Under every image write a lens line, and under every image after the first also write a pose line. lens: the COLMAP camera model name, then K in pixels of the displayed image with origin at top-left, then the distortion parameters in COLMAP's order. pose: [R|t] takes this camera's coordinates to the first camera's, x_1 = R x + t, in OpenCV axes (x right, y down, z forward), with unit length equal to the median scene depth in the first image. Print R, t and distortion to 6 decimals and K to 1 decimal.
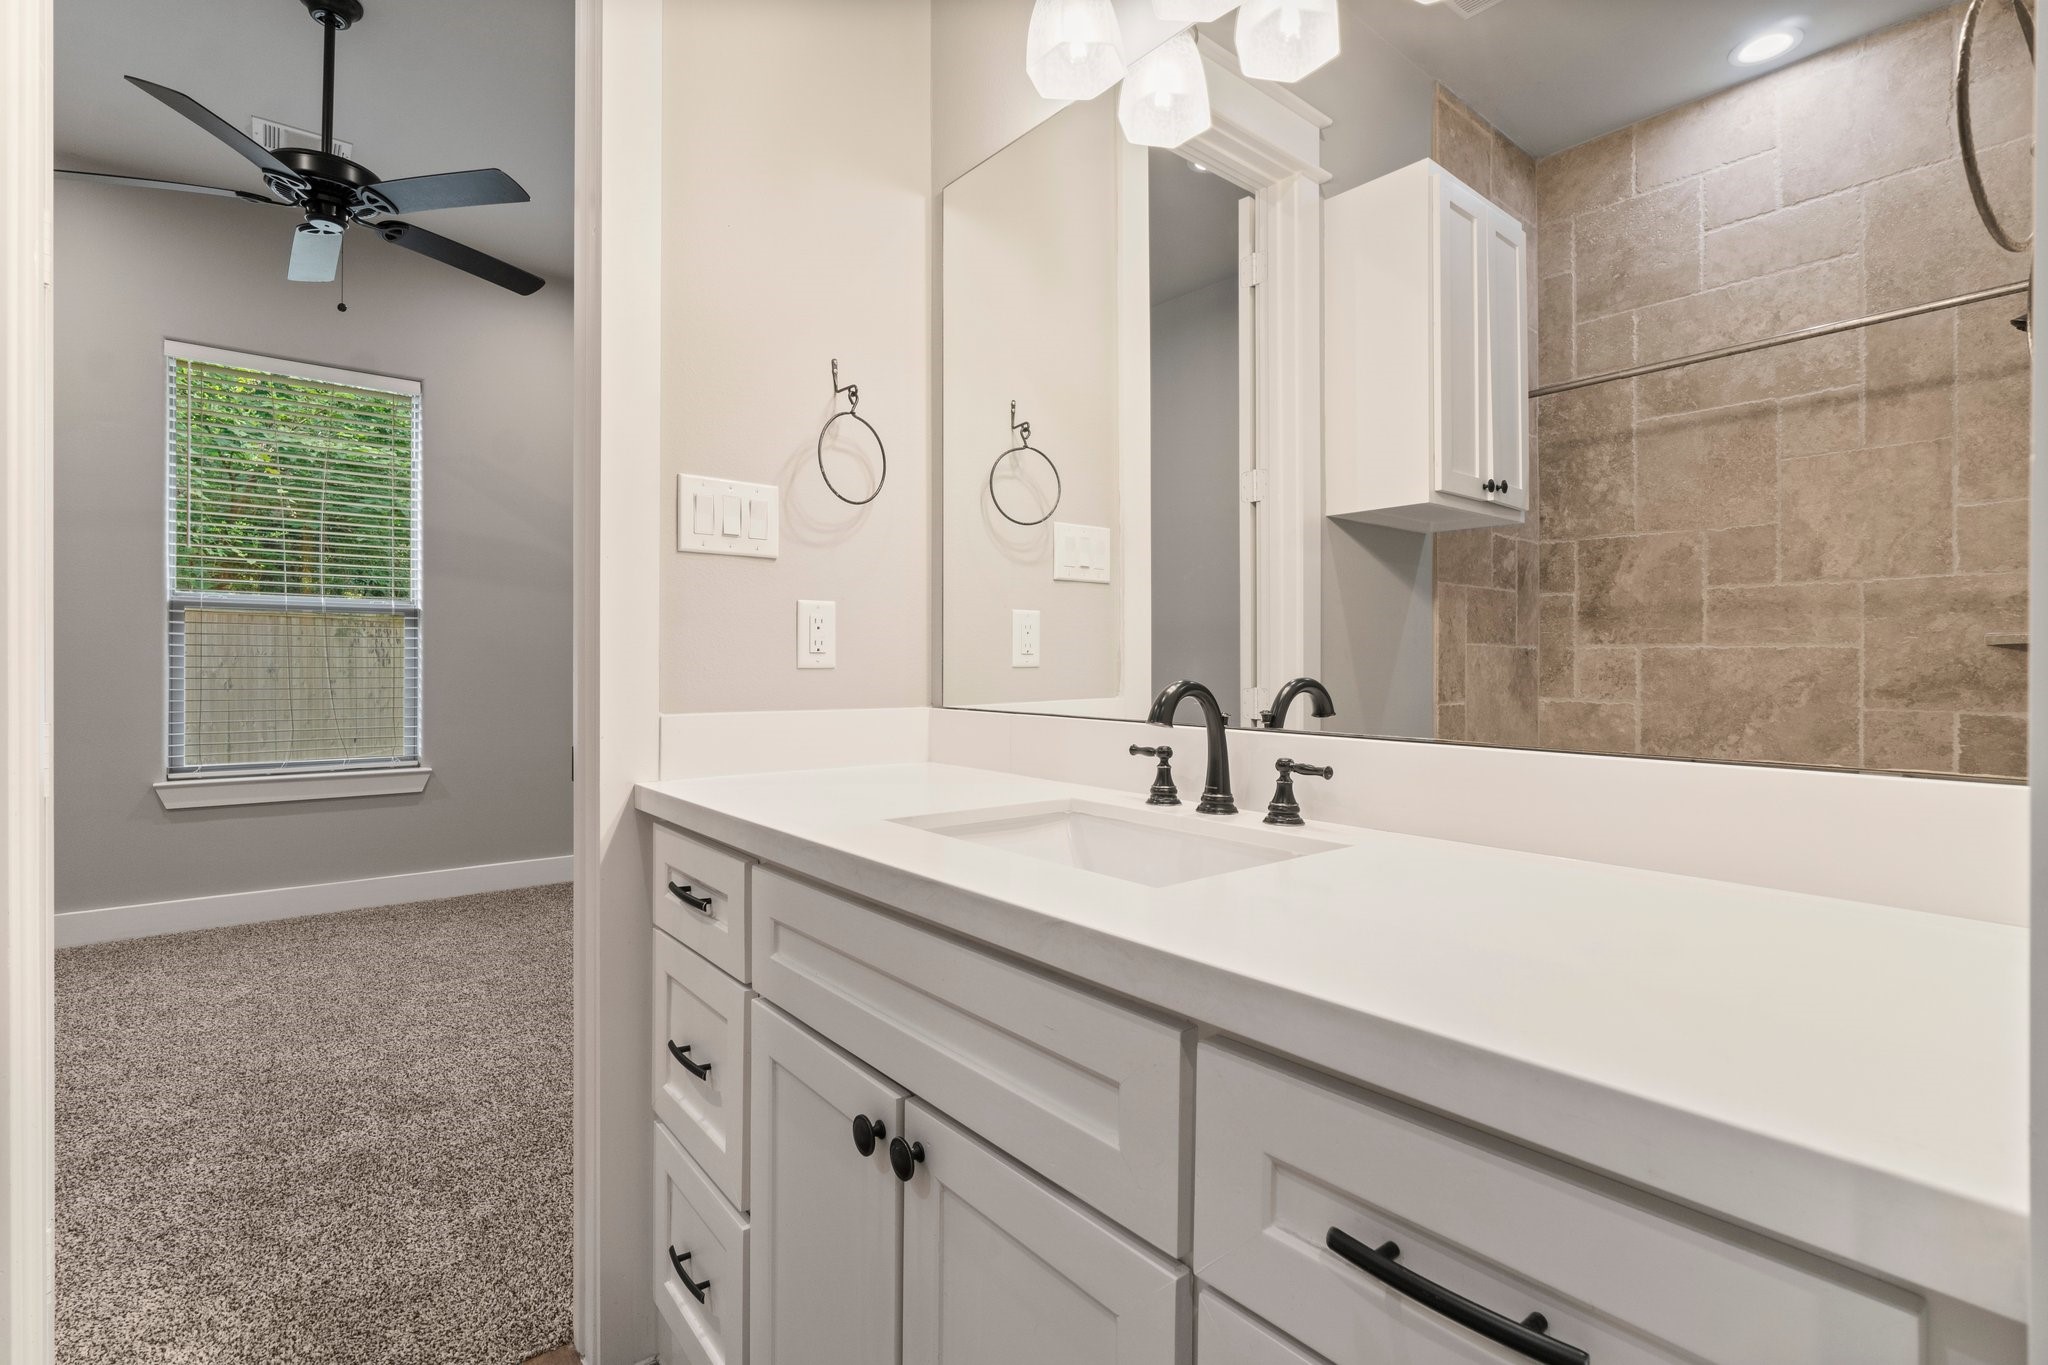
lens RADIAL K [[944.1, 0, 1004.9], [0, 944.1, 672.2], [0, 0, 1]] dist [-0.014841, 0.005533]
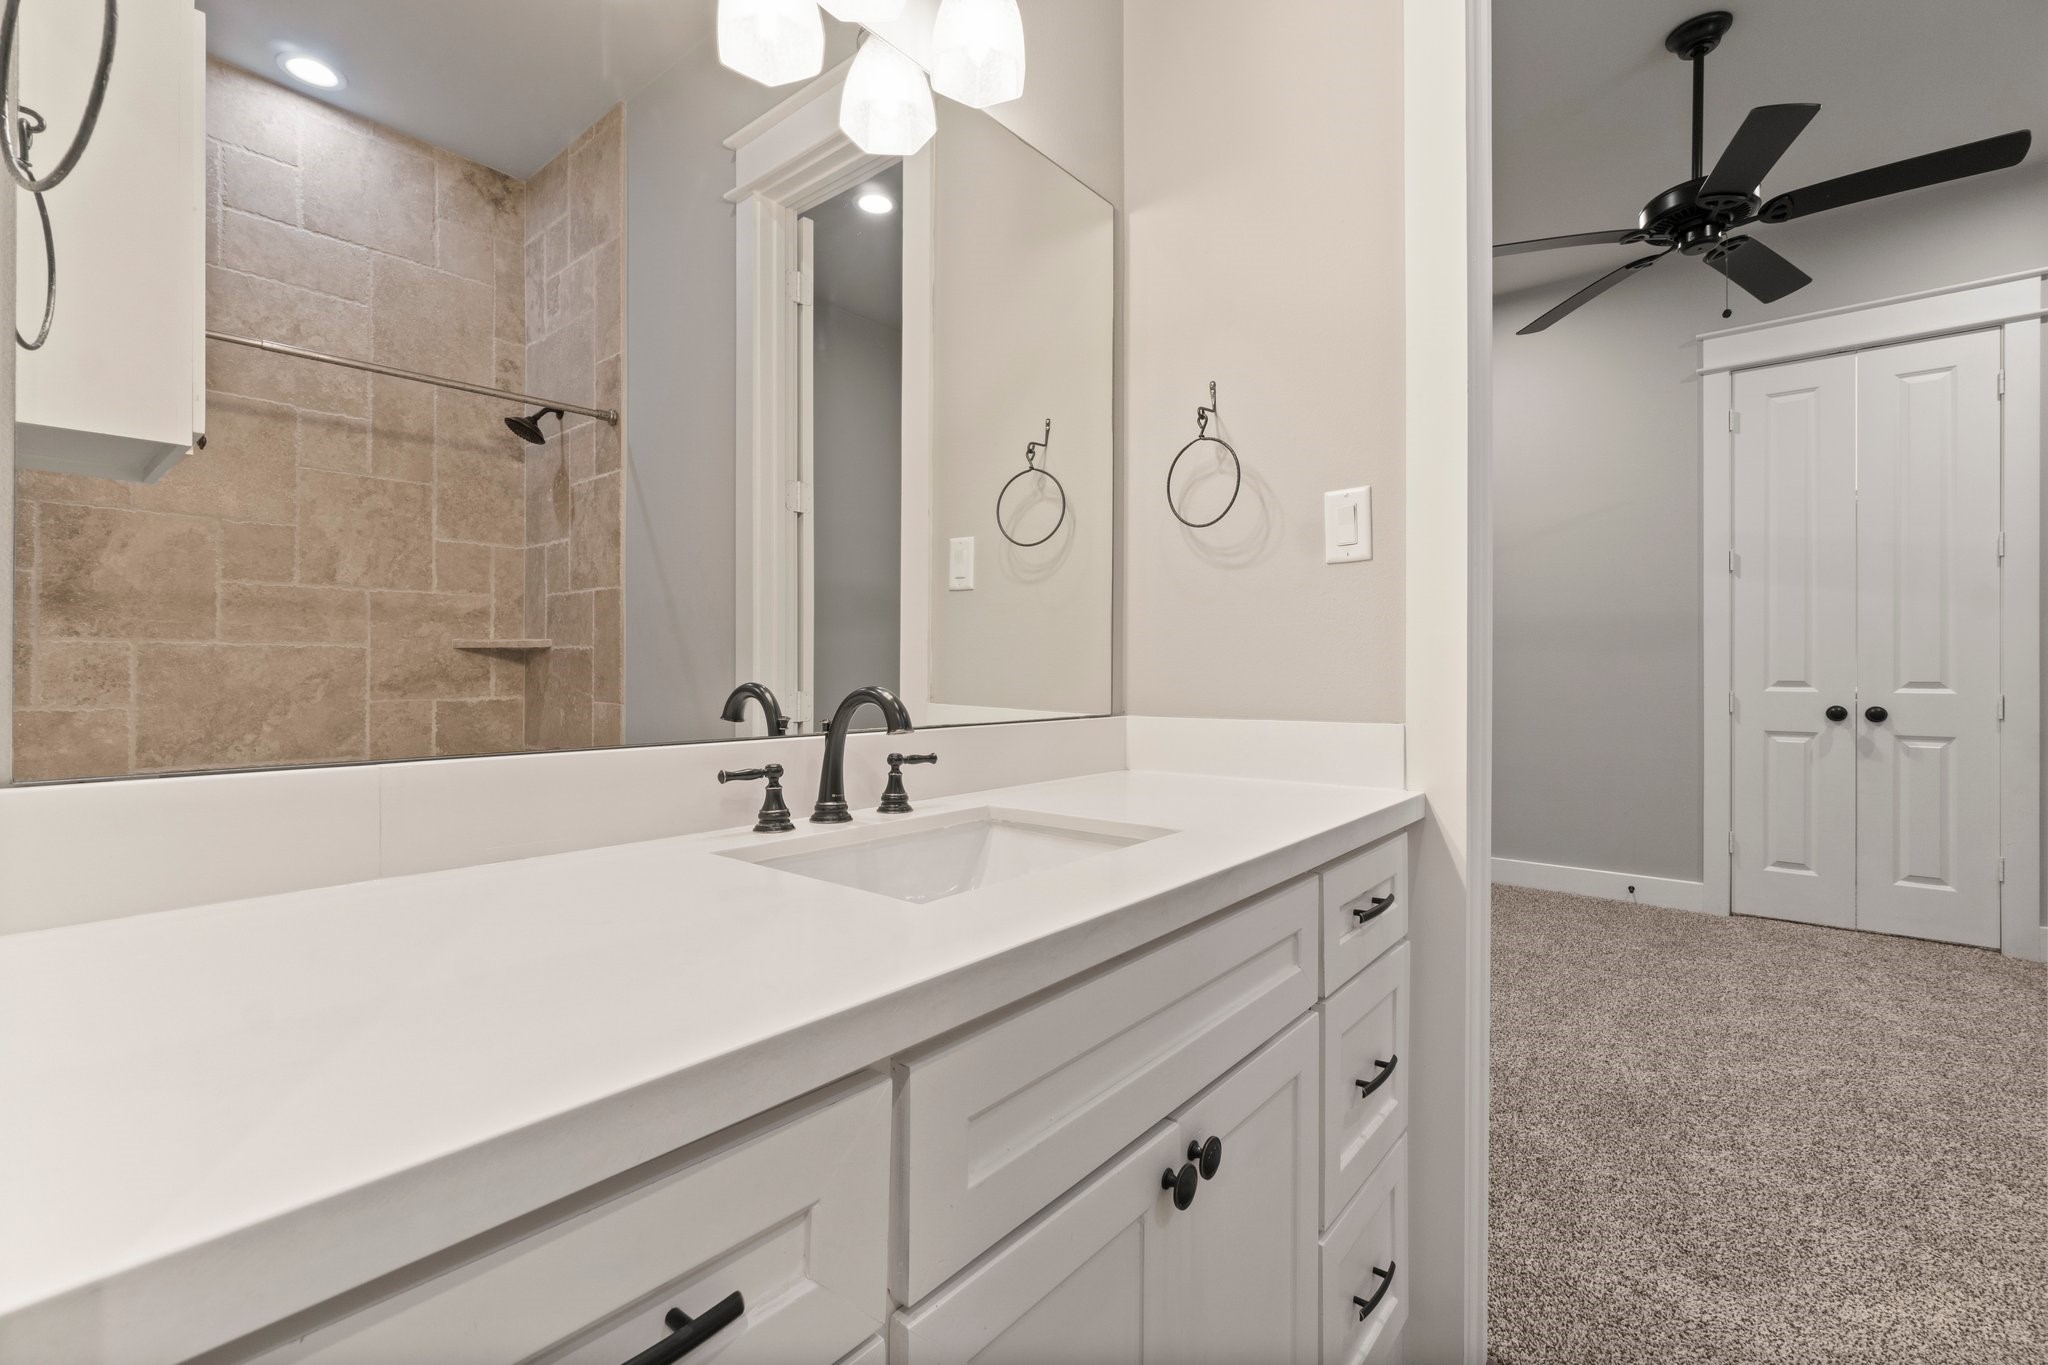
lens RADIAL K [[889.5, 0, 1014.0], [0, 889.5, 659.7], [0, 0, 1]] dist [-0.004108, -0.000146]
pose [[-0.197067, 0.000977, 0.980390, -0.315135], [0.003872, 0.999992, -0.000218, -0.008276], [-0.980382, 0.003753, -0.197069, 0.433307]]
